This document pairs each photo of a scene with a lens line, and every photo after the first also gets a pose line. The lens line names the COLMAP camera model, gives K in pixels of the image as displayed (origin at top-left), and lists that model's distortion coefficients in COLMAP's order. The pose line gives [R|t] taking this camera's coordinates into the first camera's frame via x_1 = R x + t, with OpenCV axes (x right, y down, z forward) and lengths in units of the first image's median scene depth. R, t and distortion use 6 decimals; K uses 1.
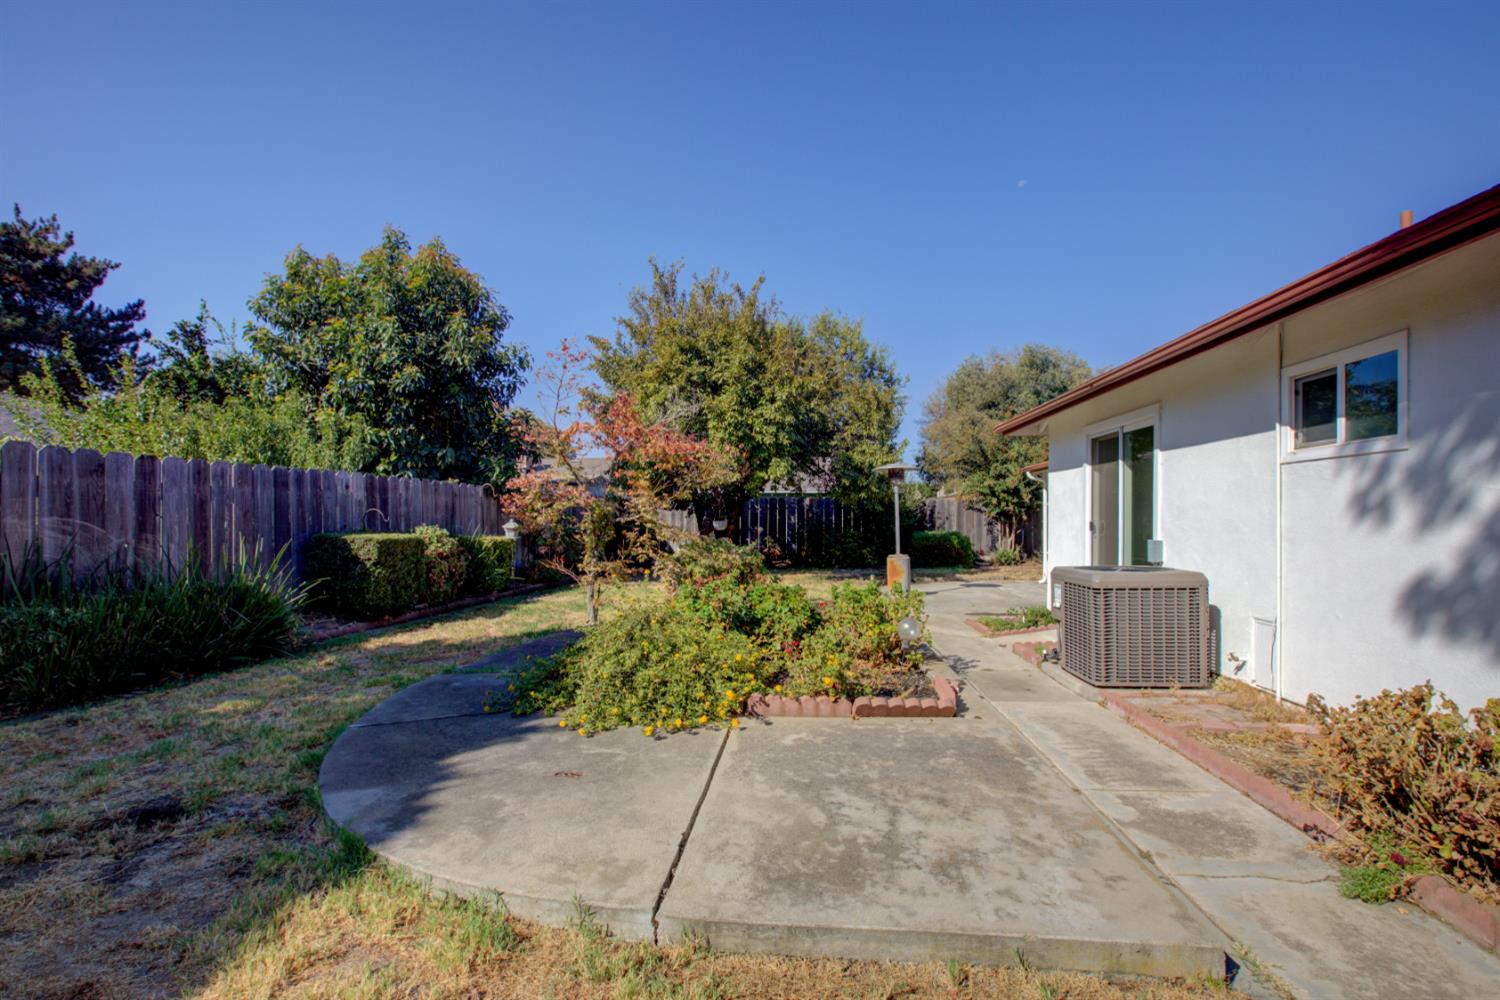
lens RADIAL K [[695.9, 0, 762.3], [0, 695.9, 514.0], [0, 0, 1]] dist [-0.013286, 0.006044]
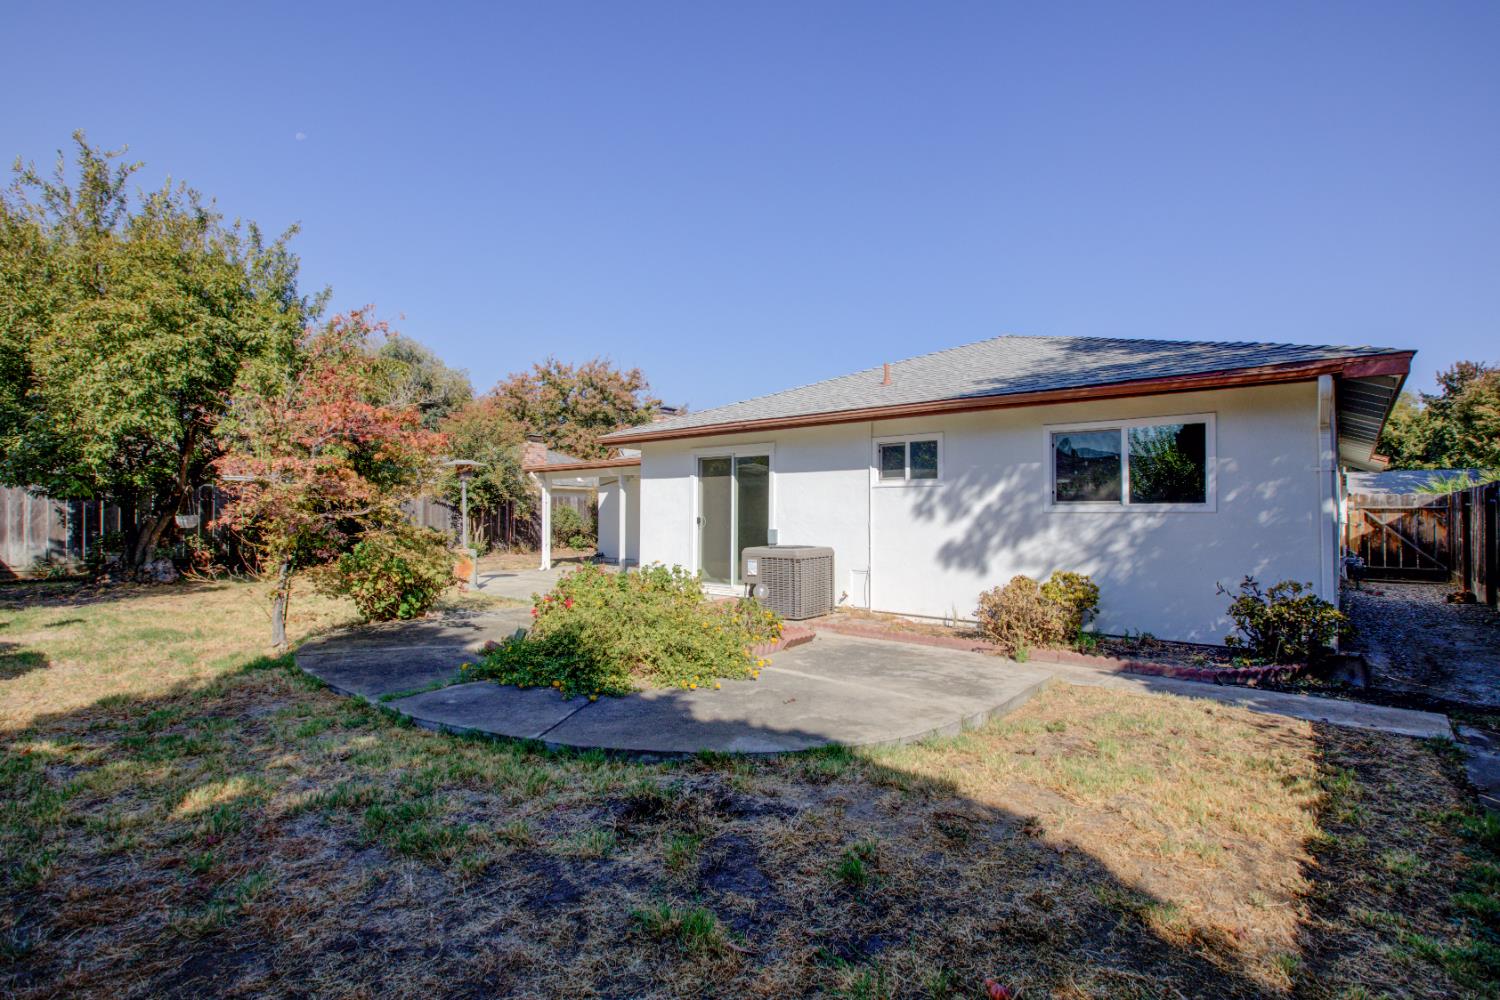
lens RADIAL K [[695.9, 0, 753.1], [0, 695.9, 507.0], [0, 0, 1]] dist [-0.013286, 0.006044]
pose [[0.576951, 0.008757, 0.816732, -0.465652], [-0.009641, 0.999946, -0.003911, -0.003852], [-0.816722, -0.005618, 0.577004, 0.076948]]
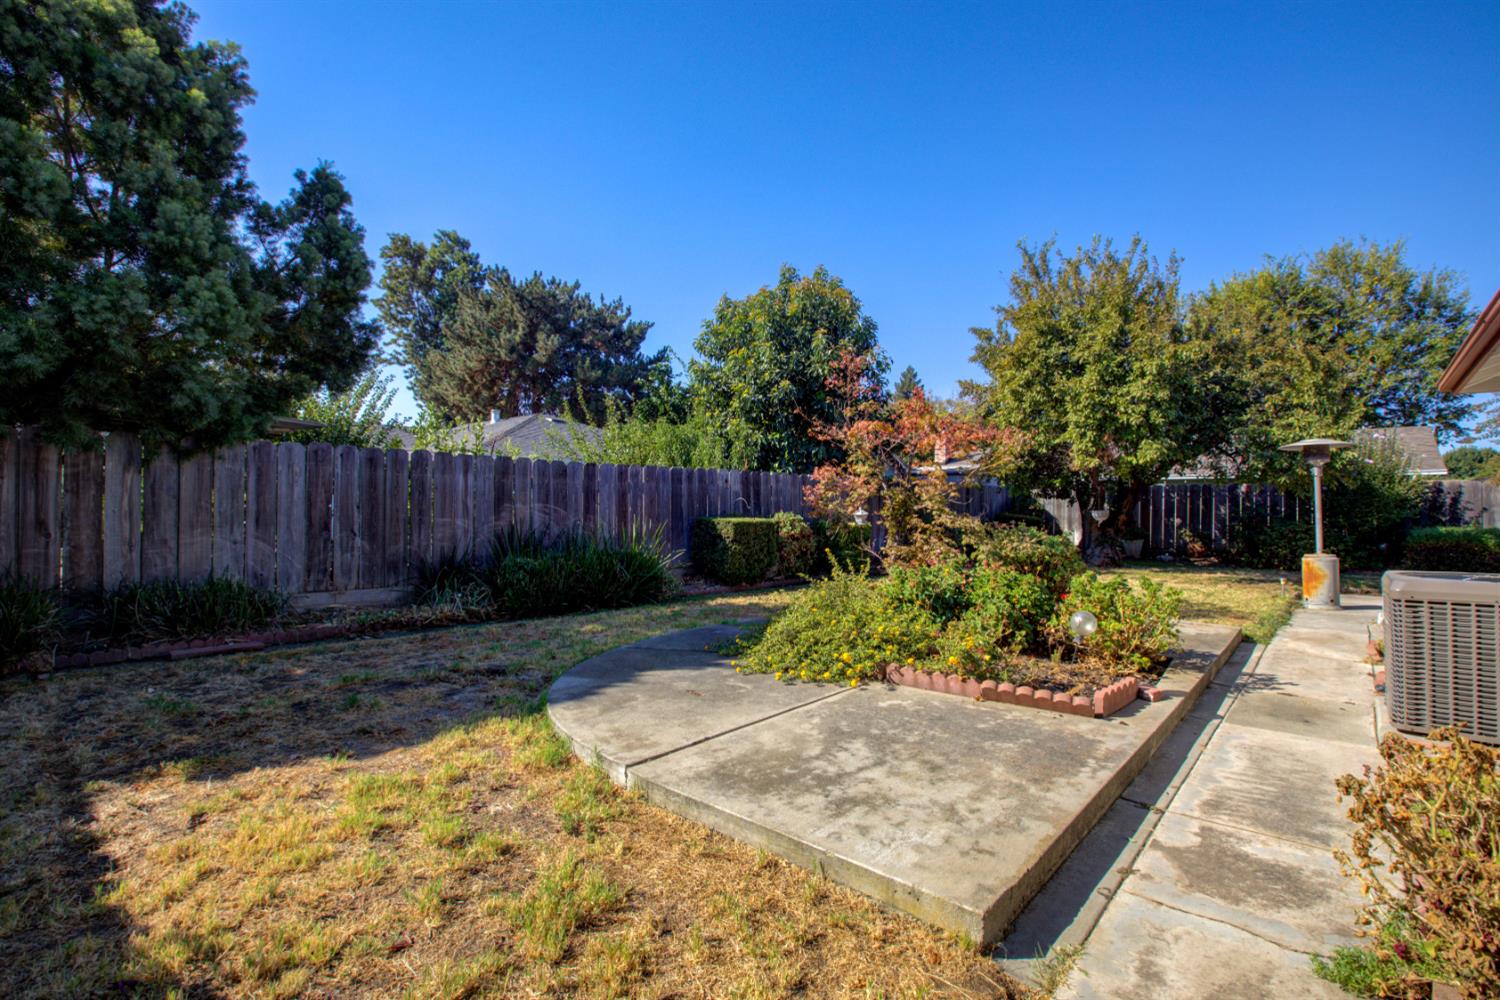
lens RADIAL K [[695.9, 0, 760.0], [0, 695.9, 496.2], [0, 0, 1]] dist [-0.013286, 0.006044]
pose [[0.809385, -0.005335, -0.587254, 0.196315], [-0.001178, 0.999942, -0.010708, 0.002399], [0.587277, 0.009359, 0.809332, -0.007508]]
